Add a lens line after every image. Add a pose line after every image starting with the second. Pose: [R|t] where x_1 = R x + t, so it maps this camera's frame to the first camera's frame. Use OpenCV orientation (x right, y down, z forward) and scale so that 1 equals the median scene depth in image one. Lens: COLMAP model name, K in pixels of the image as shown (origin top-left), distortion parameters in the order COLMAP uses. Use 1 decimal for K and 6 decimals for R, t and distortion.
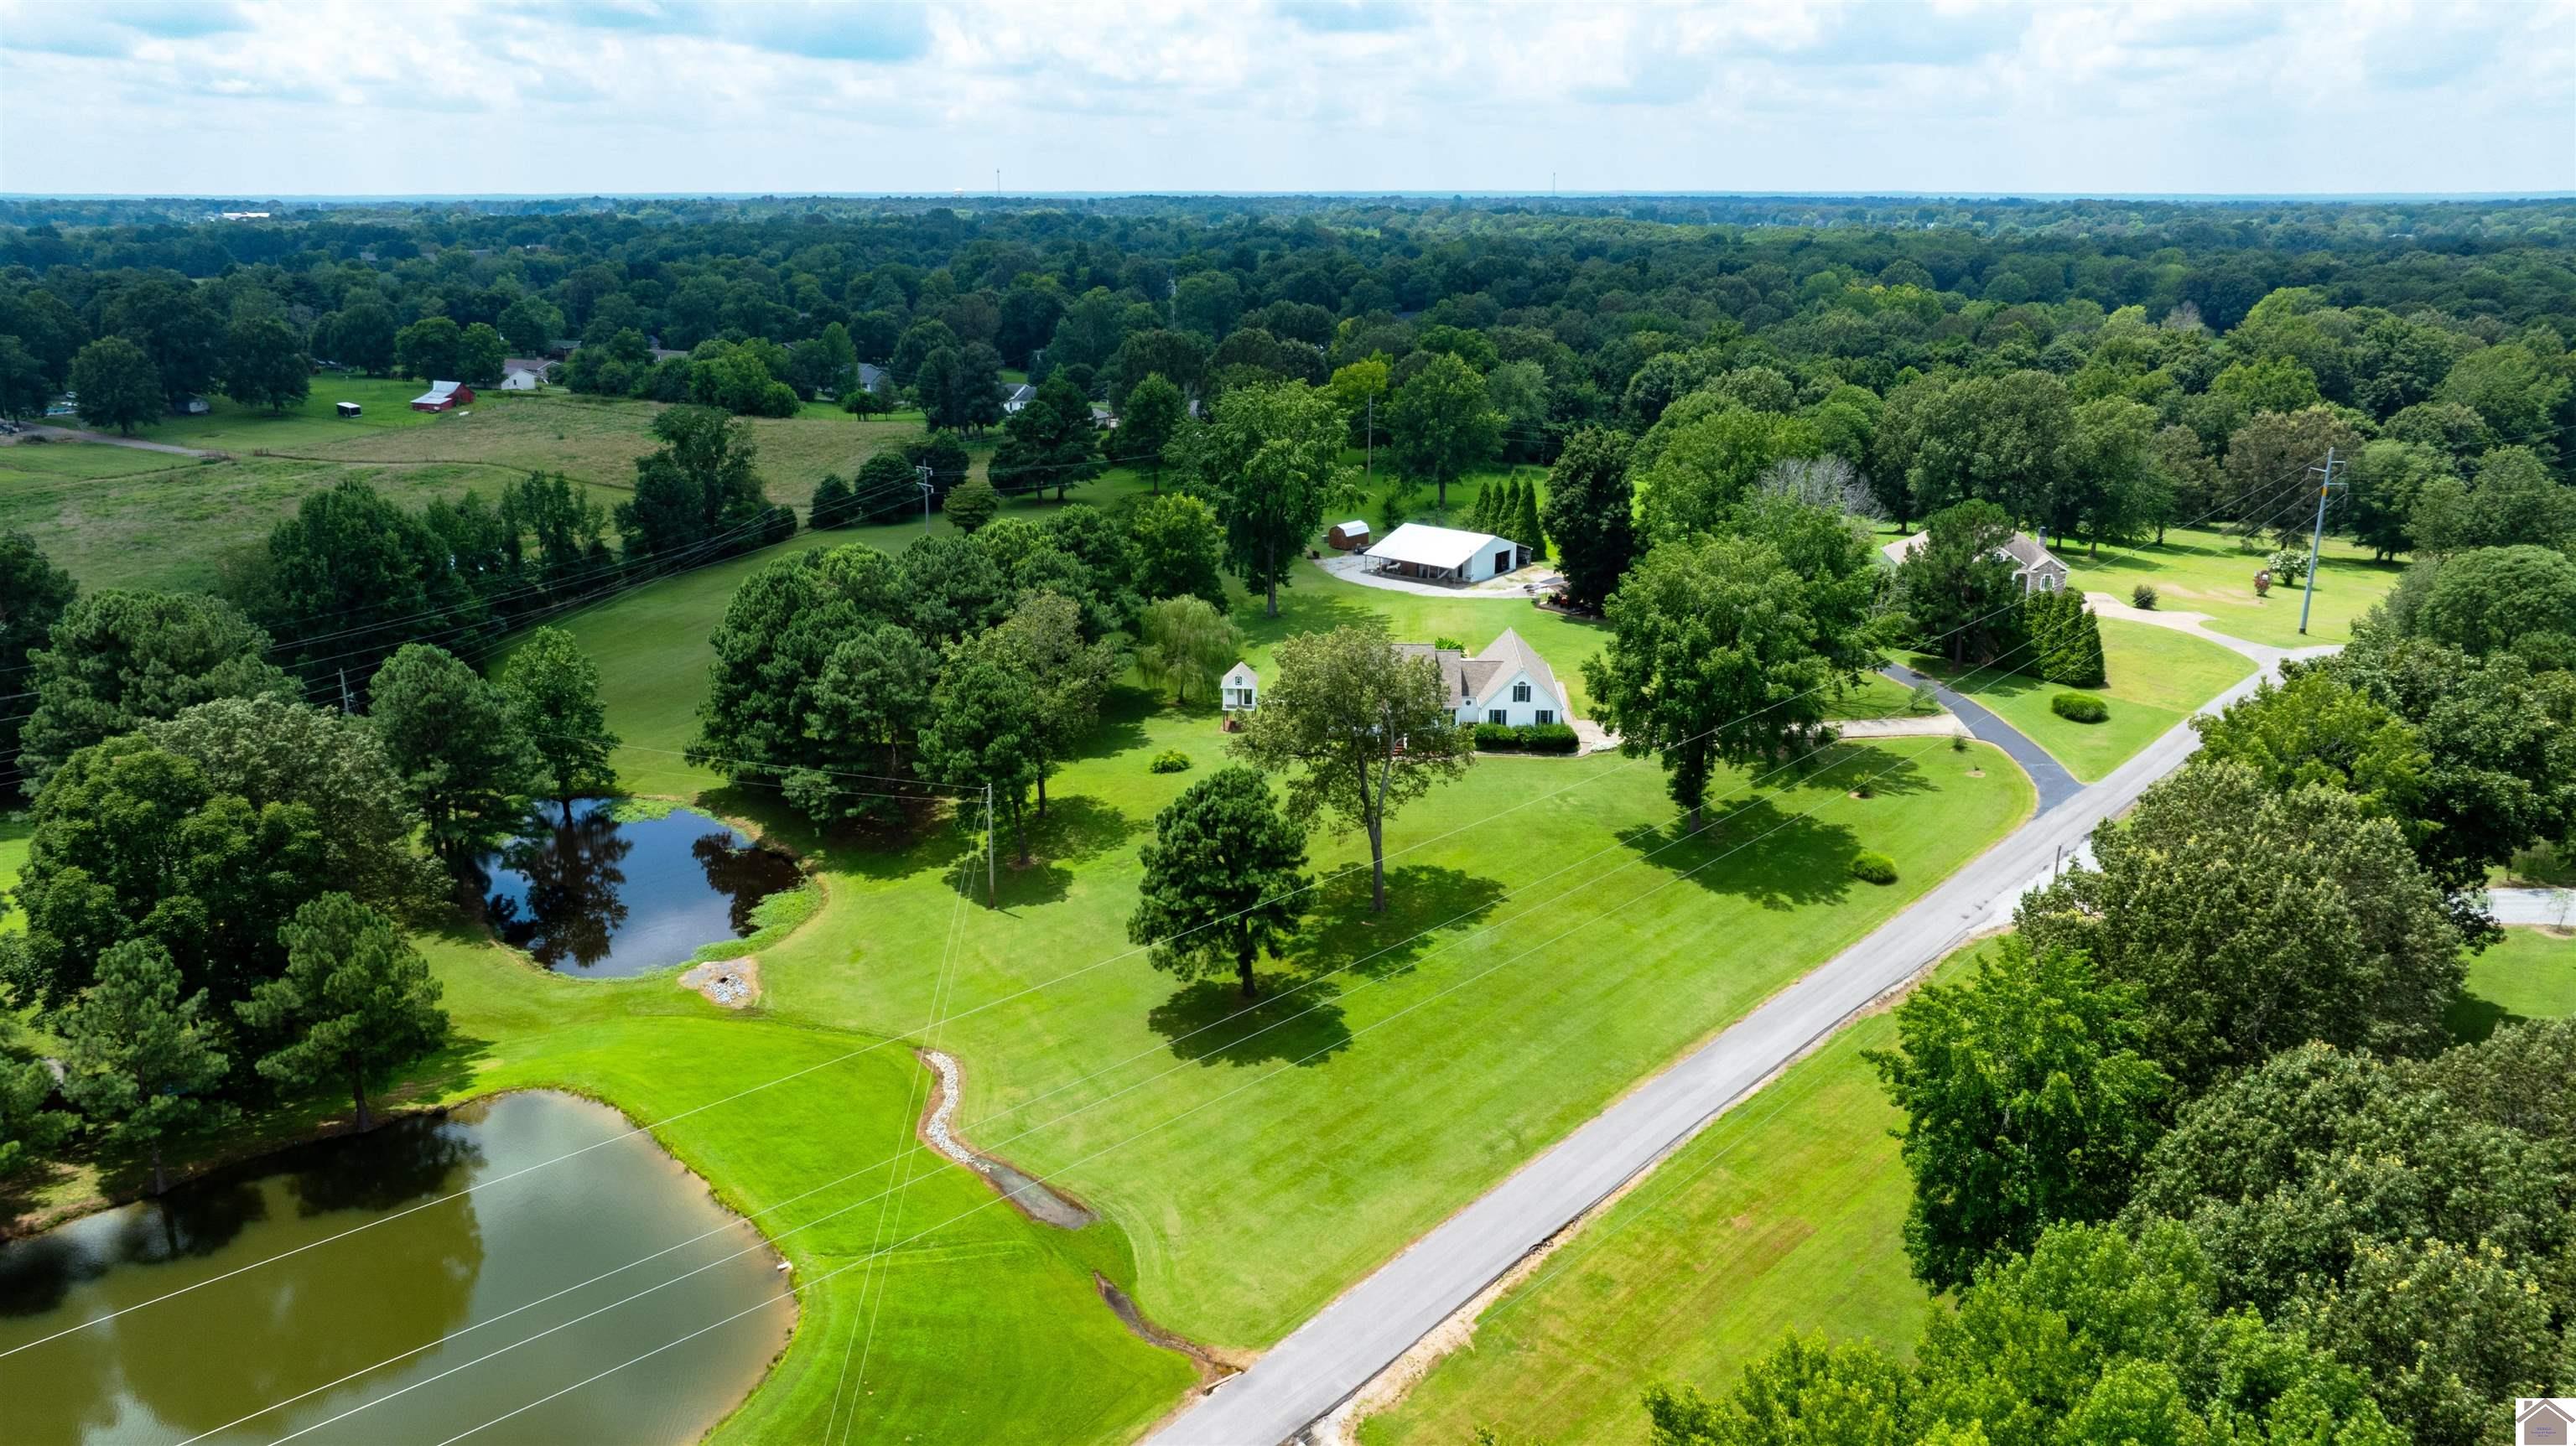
lens RADIAL K [[1811.9, 0, 1280.8], [0, 1811.9, 723.9], [0, 0, 1]] dist [-0.014464, 0.008780]
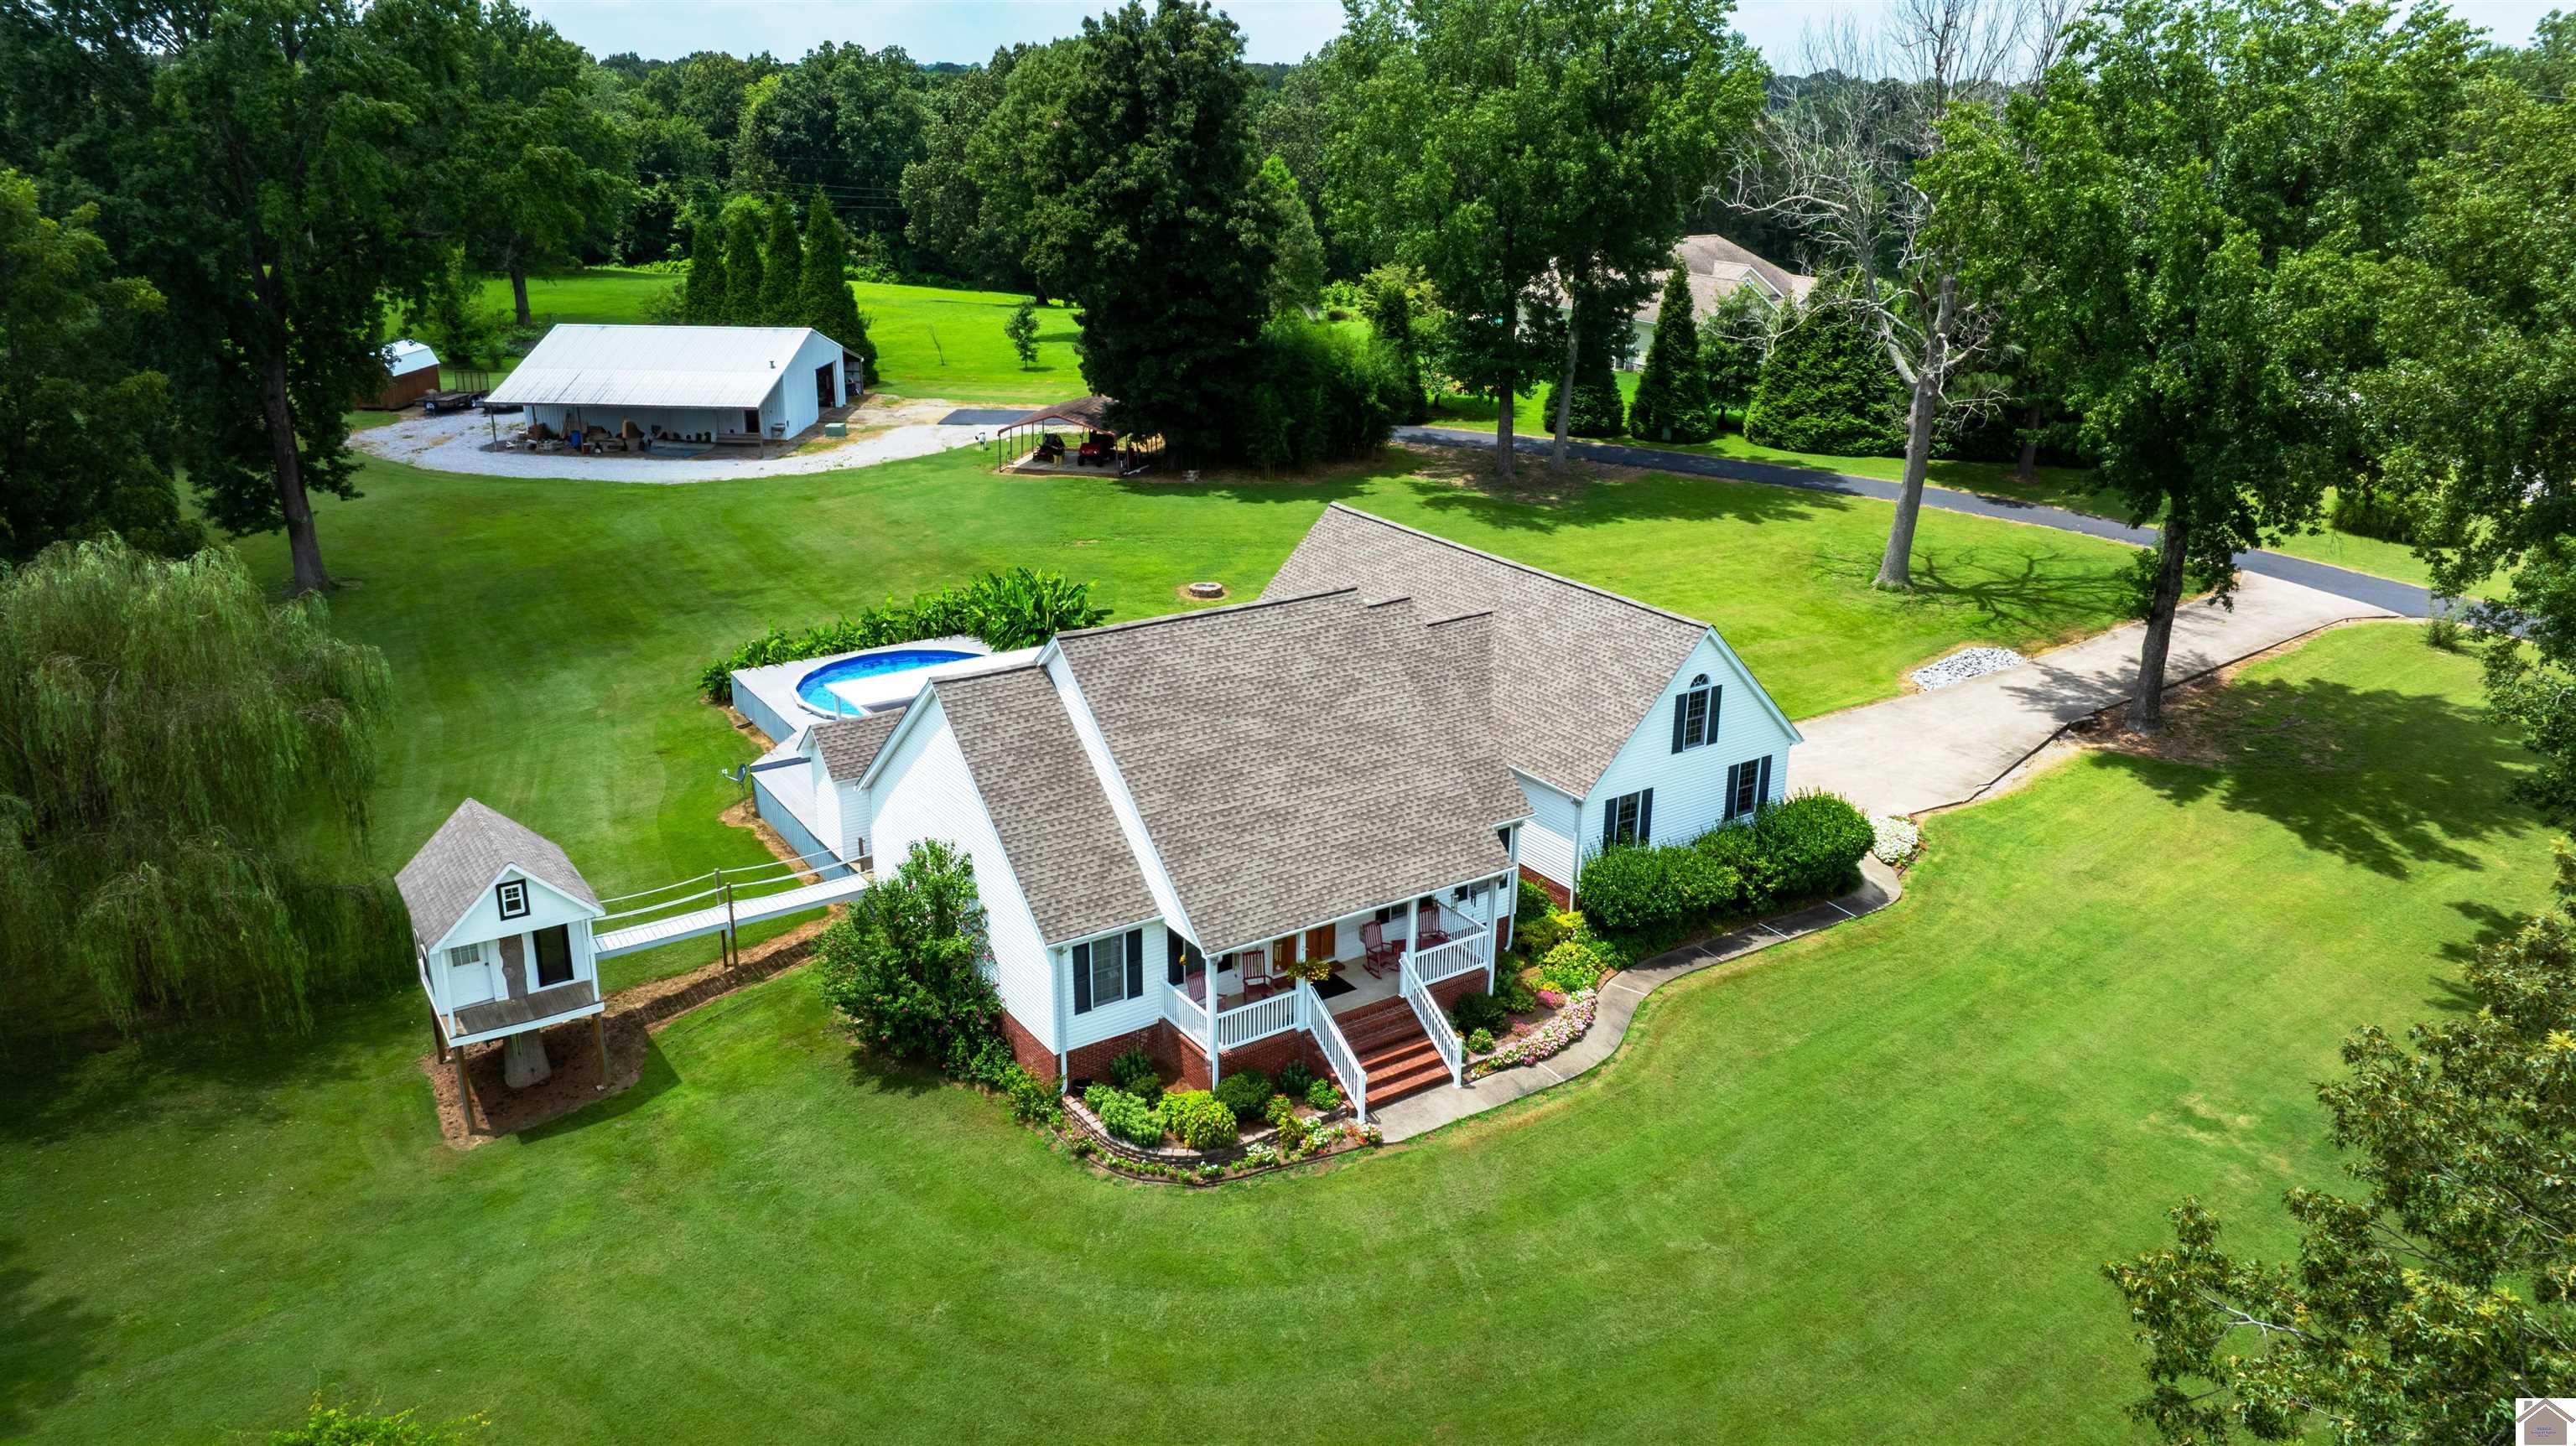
lens RADIAL K [[1811.9, 0, 1280.8], [0, 1811.9, 723.9], [0, 0, 1]] dist [-0.014464, 0.008780]
pose [[0.805635, -0.193093, 0.560059, -0.053983], [0.161515, 0.981167, 0.105942, -0.042939], [-0.569969, 0.005107, 0.821651, 0.640982]]
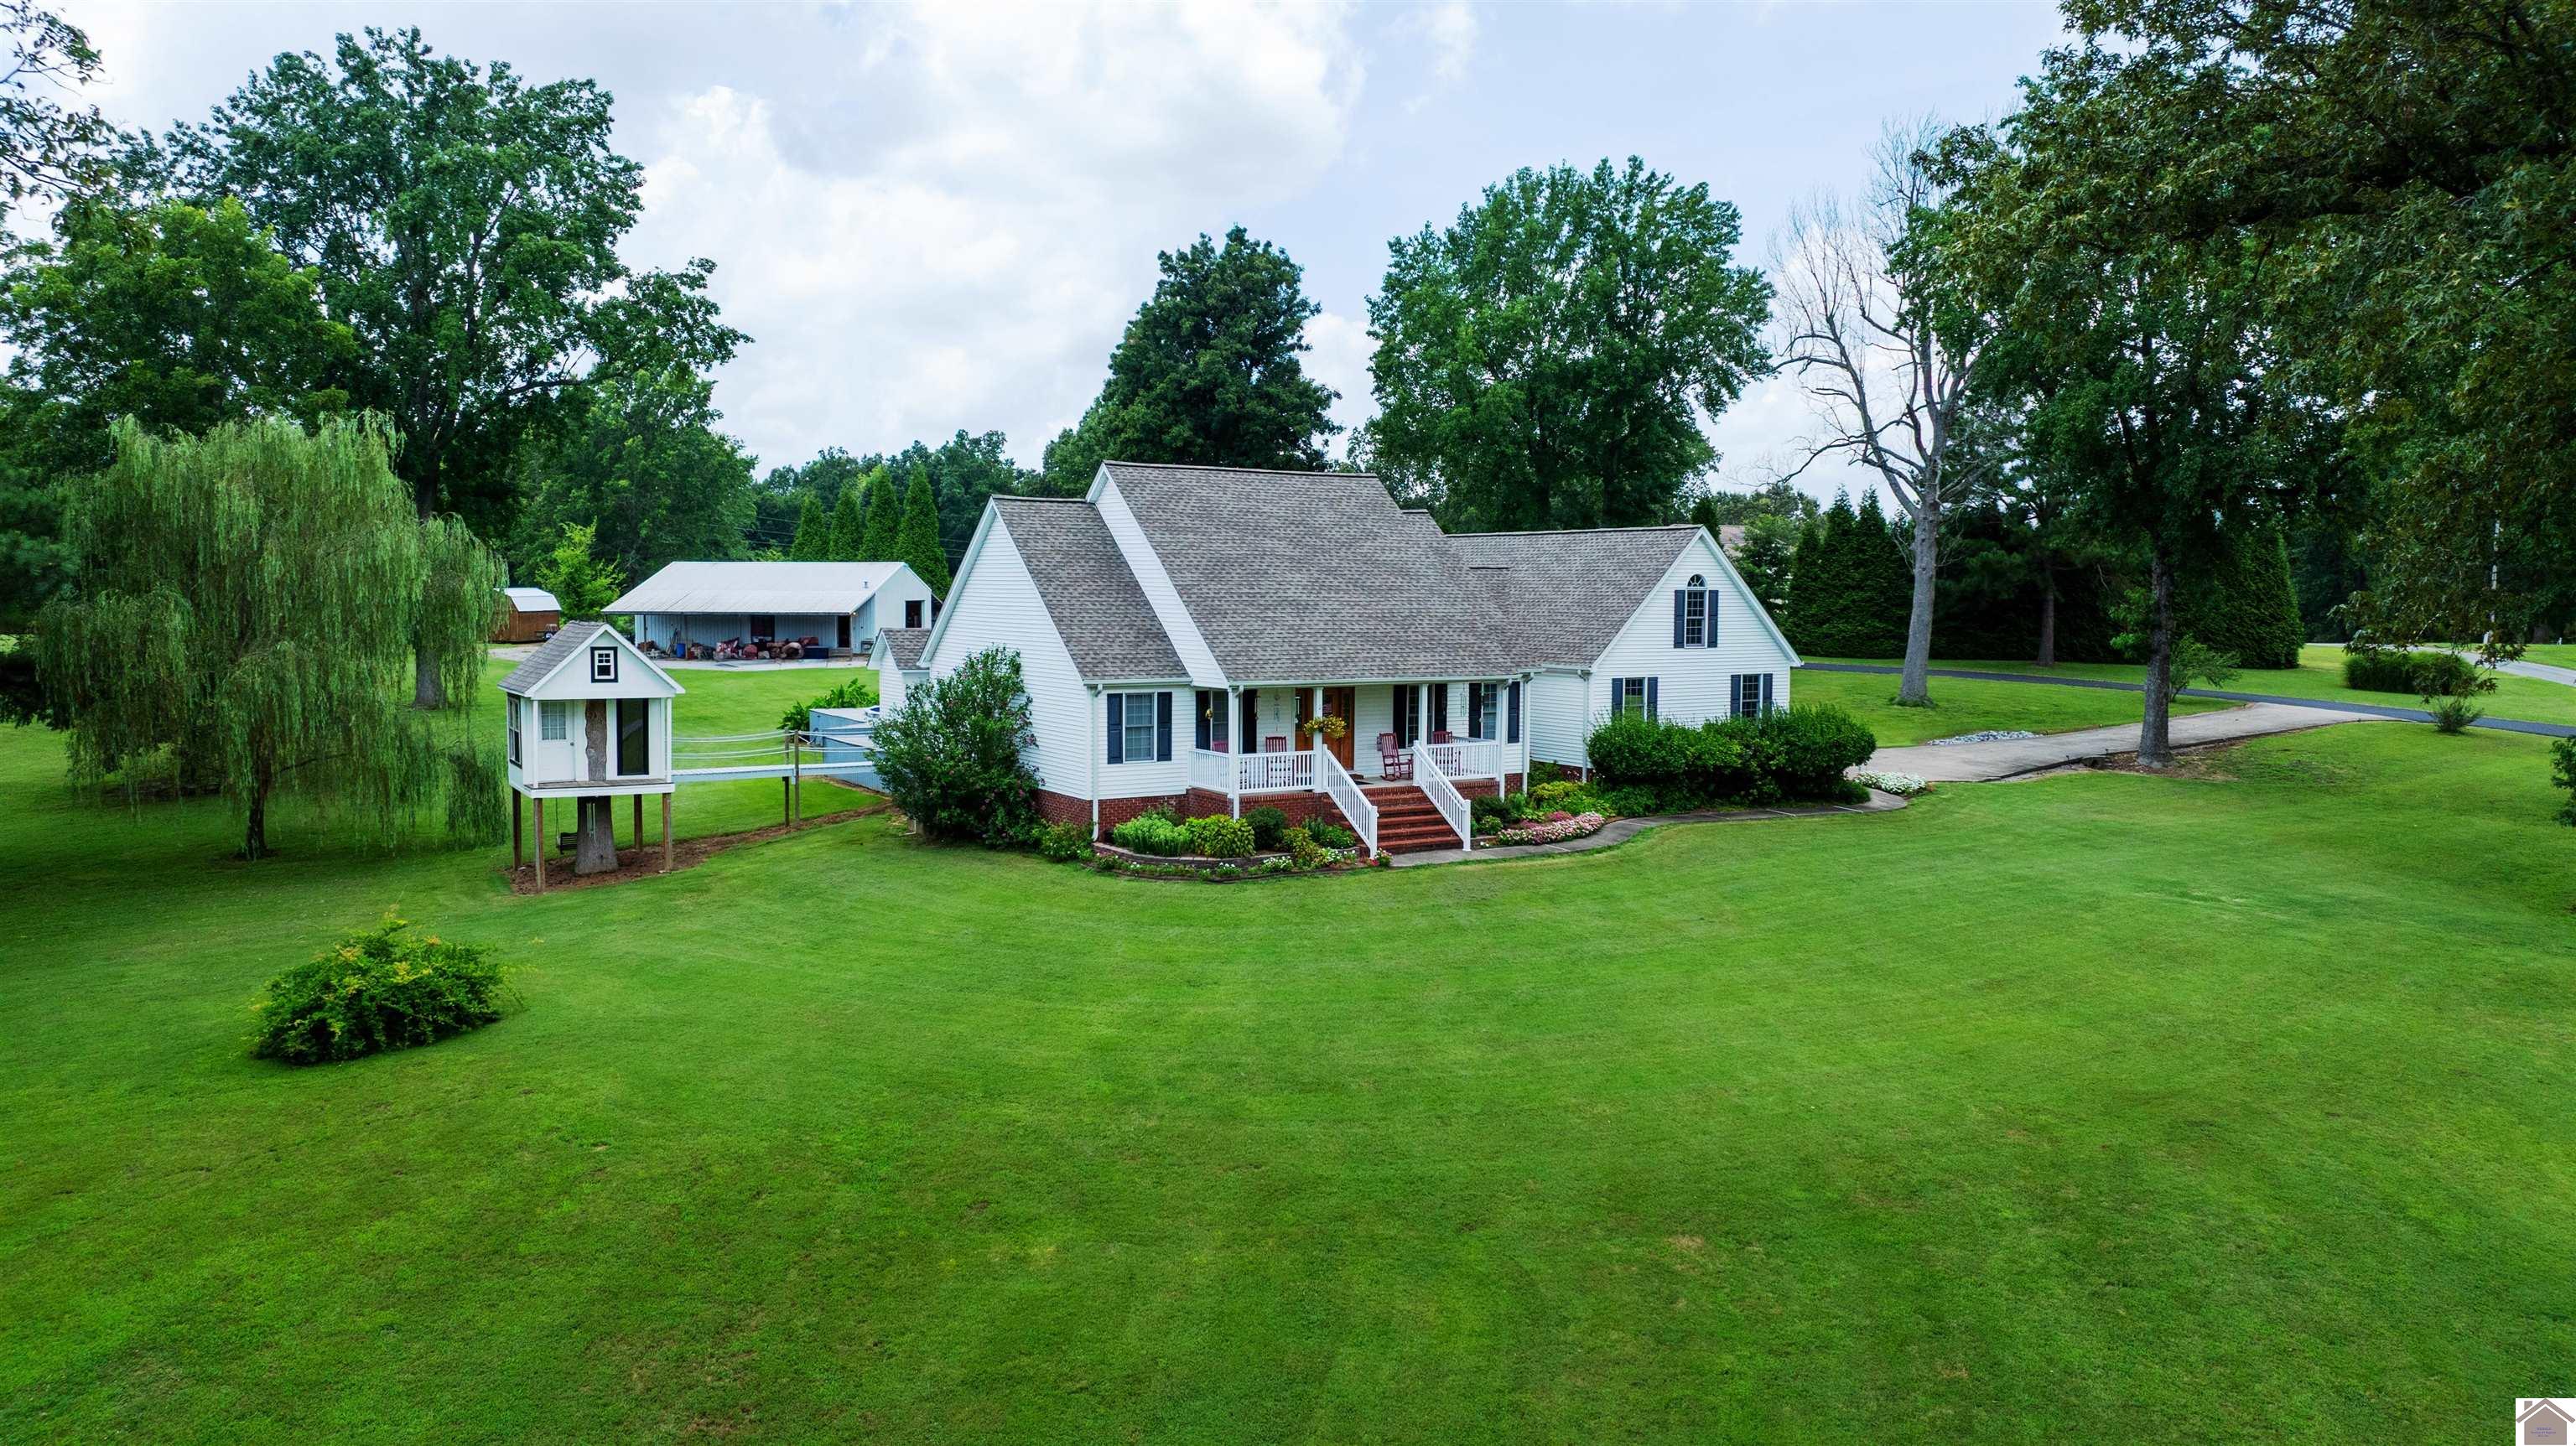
lens RADIAL K [[1811.9, 0, 1280.8], [0, 1811.9, 723.9], [0, 0, 1]] dist [-0.014464, 0.008780]
pose [[0.830047, -0.038498, 0.556363, -0.066961], [0.153465, 0.974867, -0.161501, 0.028953], [-0.536162, 0.219435, 0.815094, 0.632304]]
